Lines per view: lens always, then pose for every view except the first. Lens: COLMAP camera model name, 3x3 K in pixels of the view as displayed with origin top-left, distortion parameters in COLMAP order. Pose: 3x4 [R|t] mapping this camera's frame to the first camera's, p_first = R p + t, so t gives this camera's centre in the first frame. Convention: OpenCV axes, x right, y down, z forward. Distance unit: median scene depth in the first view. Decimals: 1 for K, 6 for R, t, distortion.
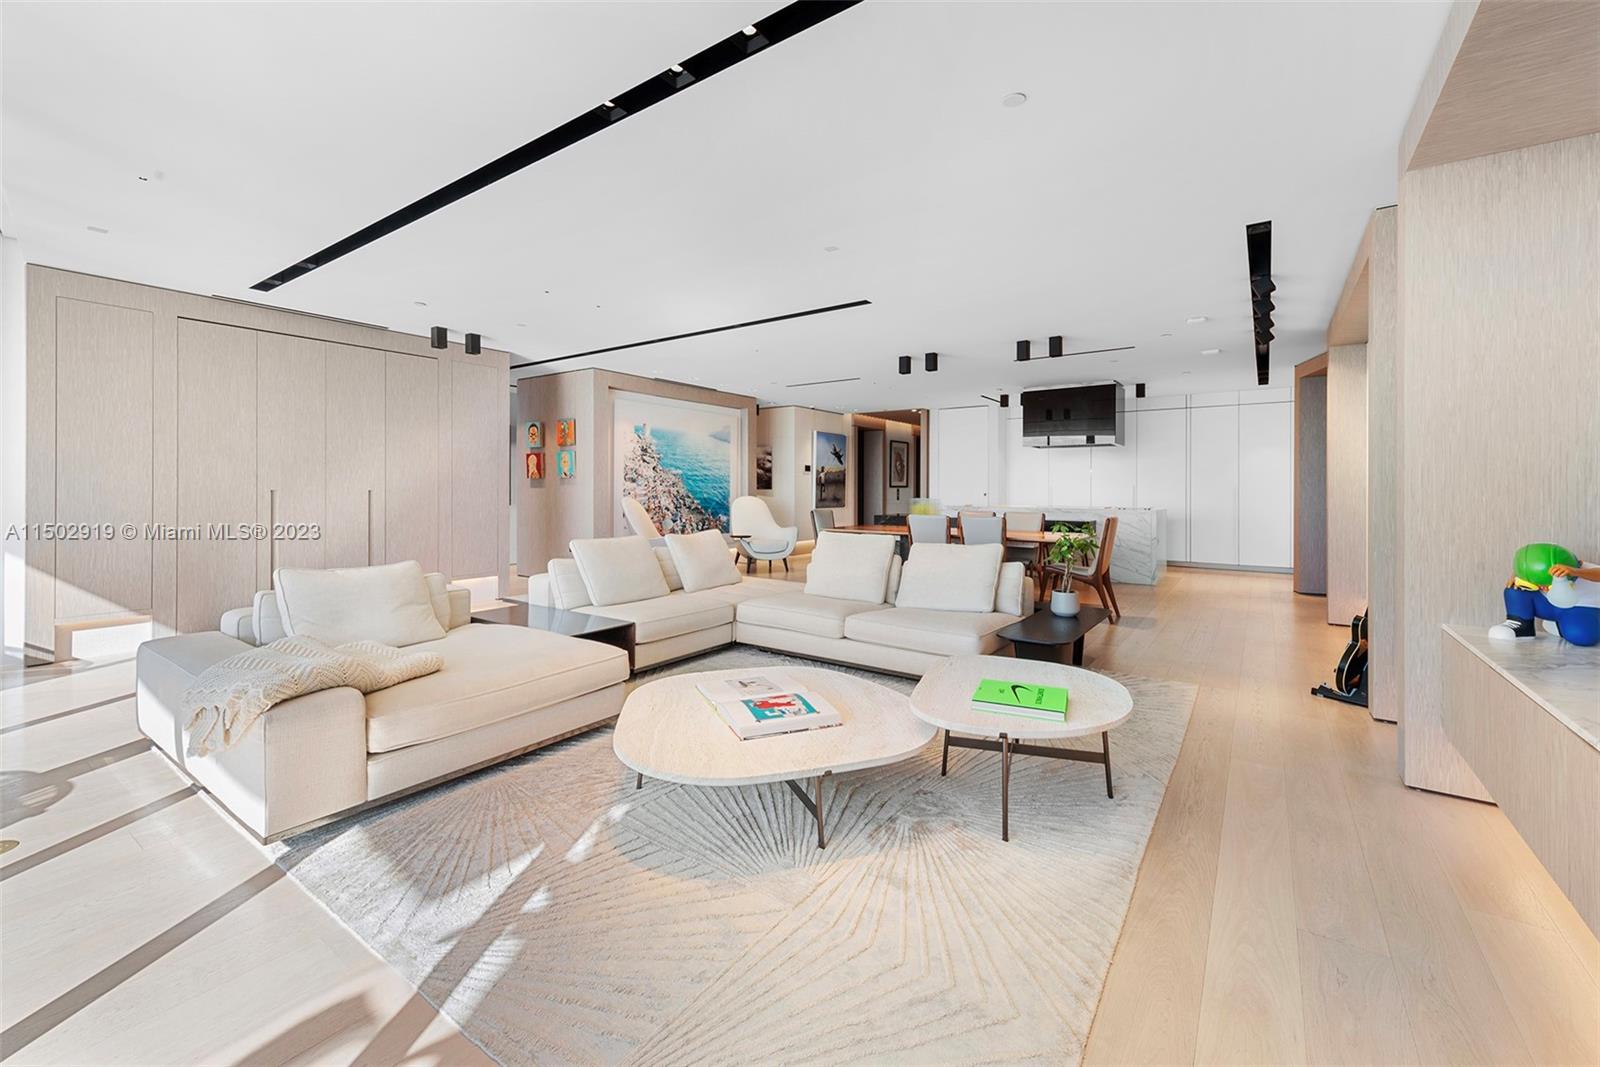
lens RADIAL K [[651.8, 0, 796.3], [0, 651.8, 495.8], [0, 0, 1]] dist [0.018421, -0.004017]
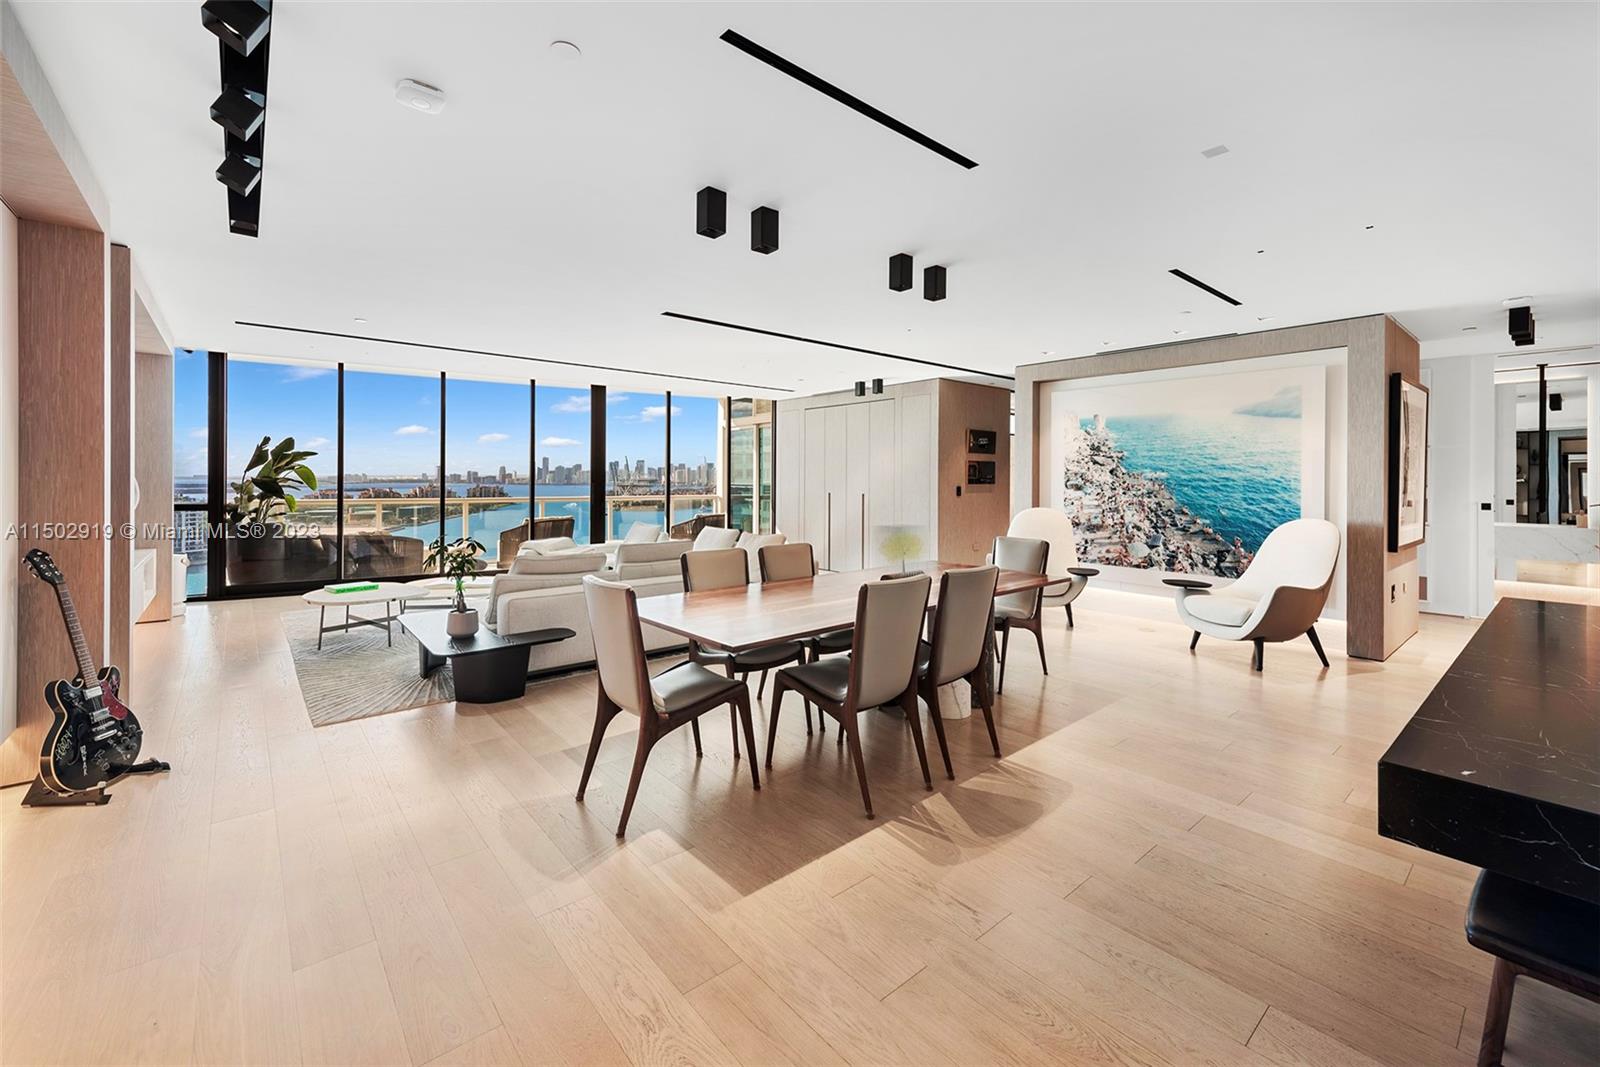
lens RADIAL K [[651.8, 0, 802.5], [0, 651.8, 483.7], [0, 0, 1]] dist [0.018421, -0.004017]
pose [[-0.241291, 0.001094, -0.970452, 0.568814], [-0.017759, 0.999827, 0.005543, -0.024746], [0.970290, 0.018571, -0.241230, 0.794011]]
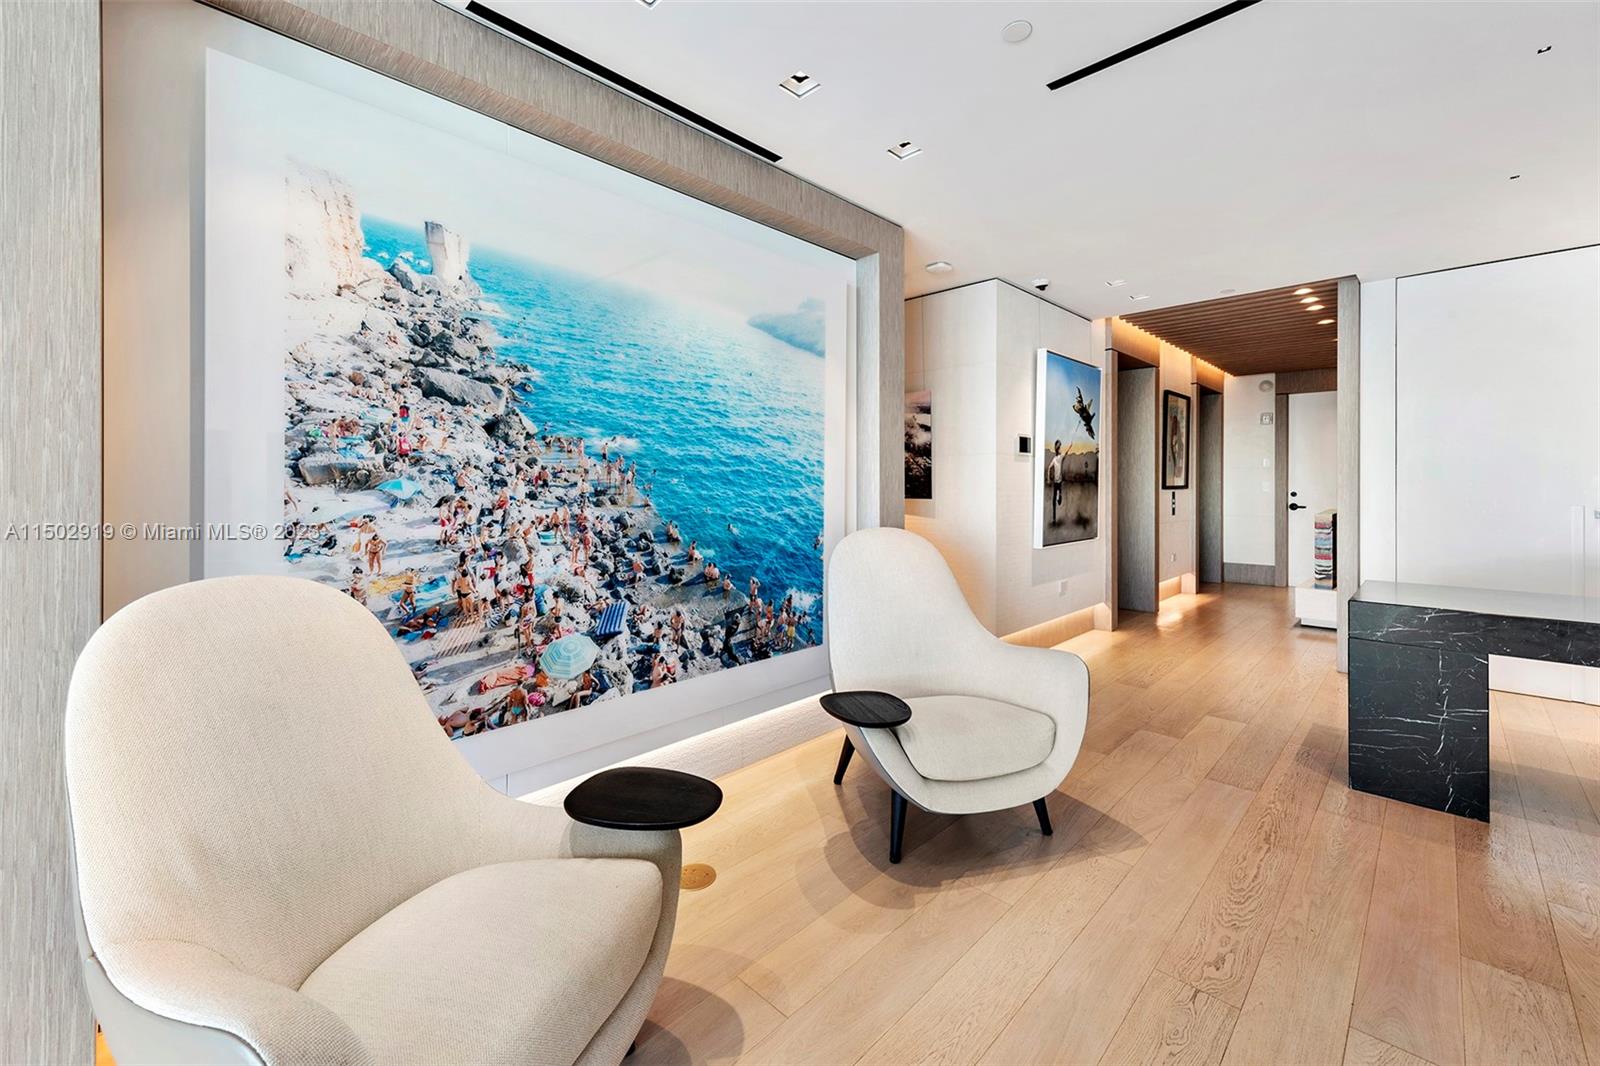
lens RADIAL K [[651.8, 0, 803.6], [0, 651.8, 485.2], [0, 0, 1]] dist [0.018421, -0.004017]
pose [[0.989232, -0.005745, -0.146245, -0.071050], [0.004086, 0.999924, -0.011644, -0.017311], [0.146301, 0.010921, 0.989180, 0.746717]]
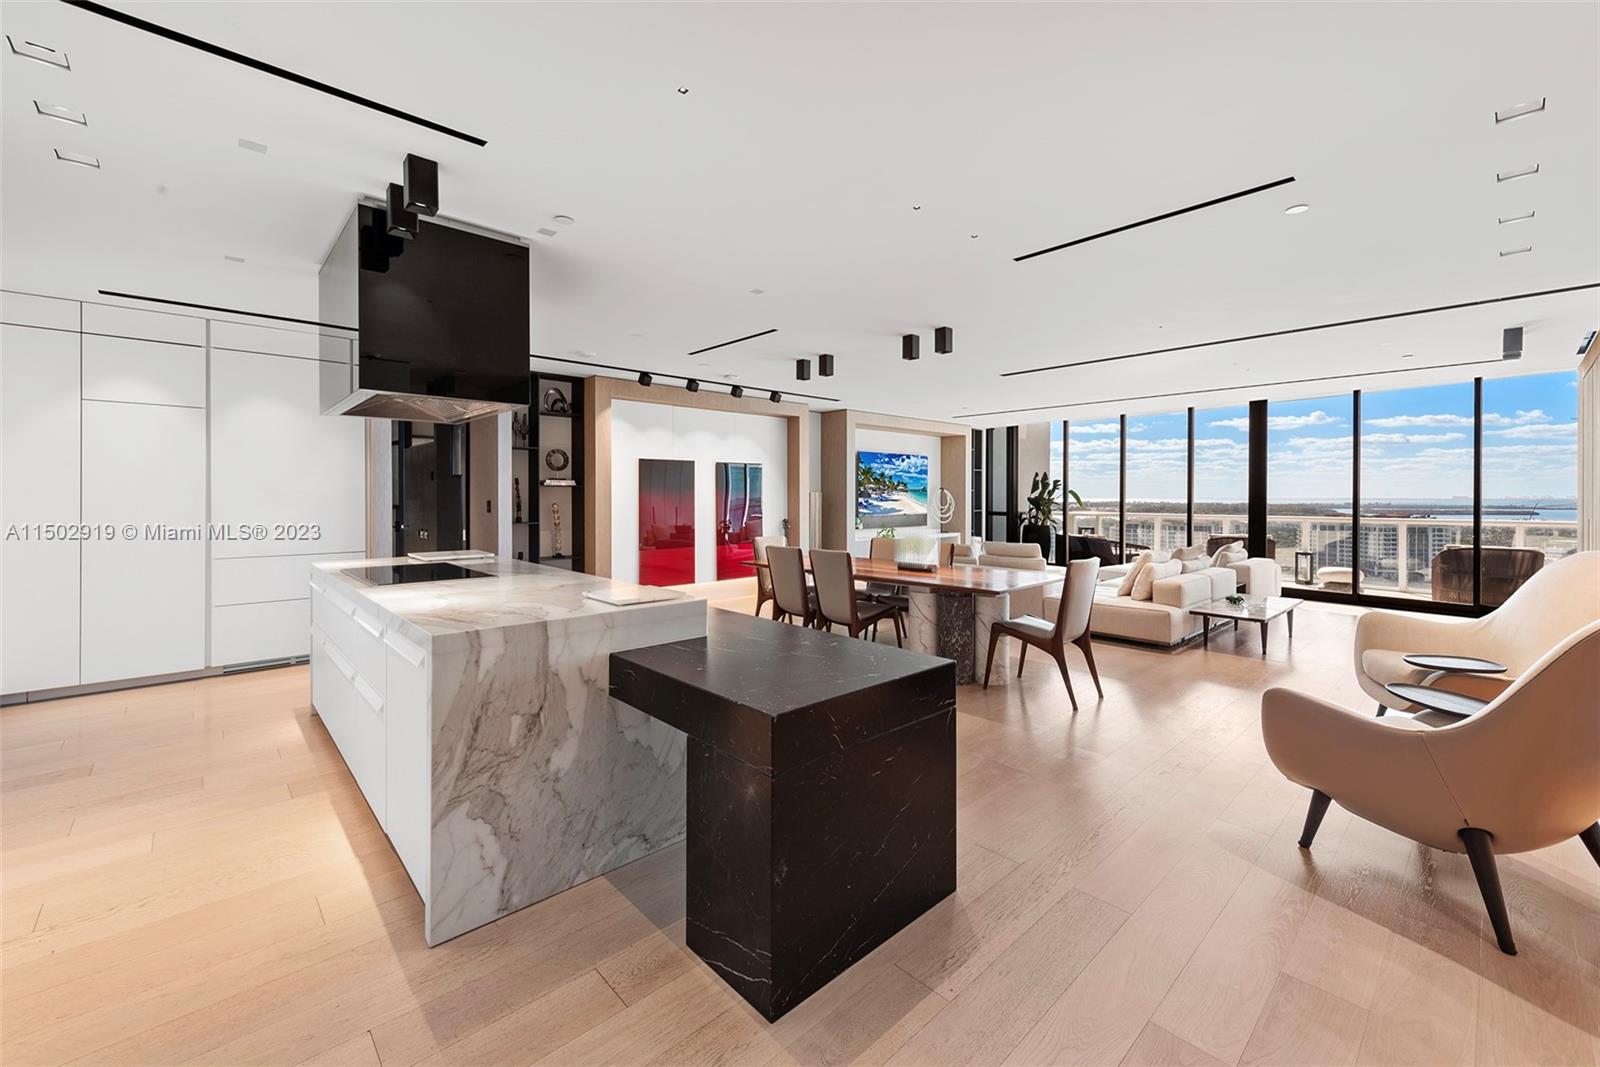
lens RADIAL K [[651.8, 0, 805.4], [0, 651.8, 501.6], [0, 0, 1]] dist [0.018421, -0.004017]
pose [[-0.980655, -0.005898, 0.195657, 0.137144], [-0.001944, 0.999790, 0.020396, -0.032825], [-0.195736, 0.019621, -0.980460, 1.328351]]
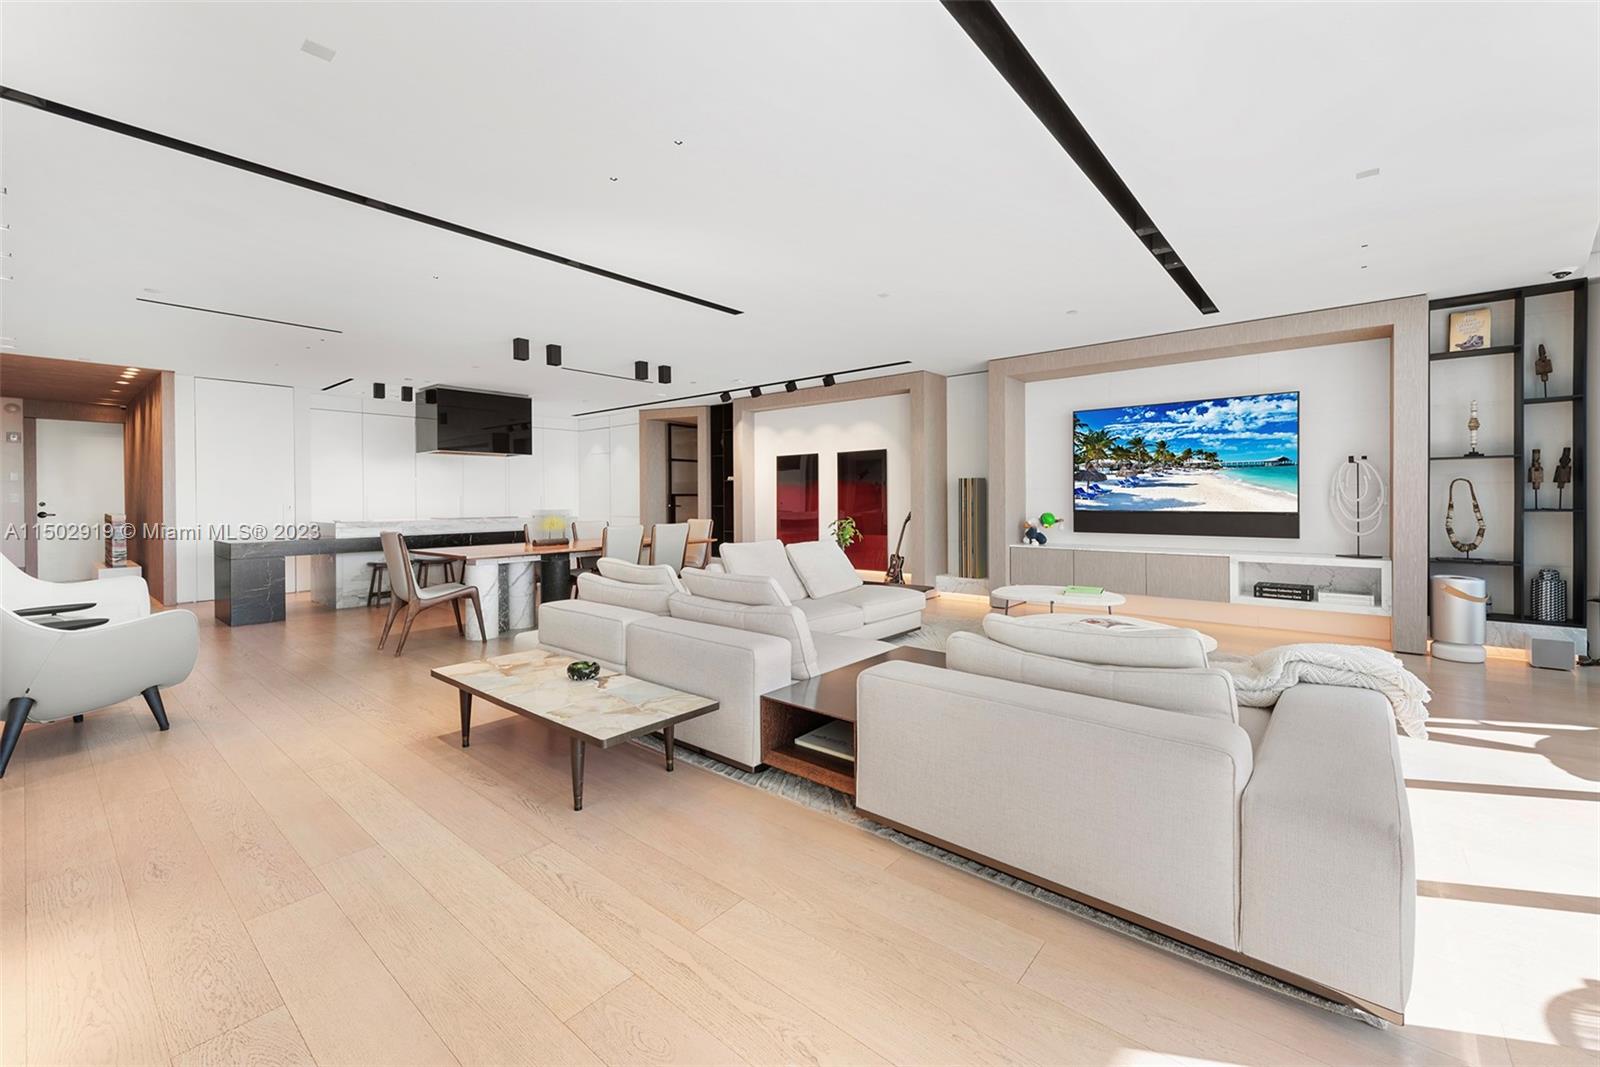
lens RADIAL K [[651.8, 0, 805.2], [0, 651.8, 509.6], [0, 0, 1]] dist [0.018421, -0.004017]
pose [[0.076900, -0.019063, 0.996857, -0.489262], [0.016090, 0.999711, 0.017876, -0.004504], [-0.996909, 0.014665, 0.077184, 0.447987]]
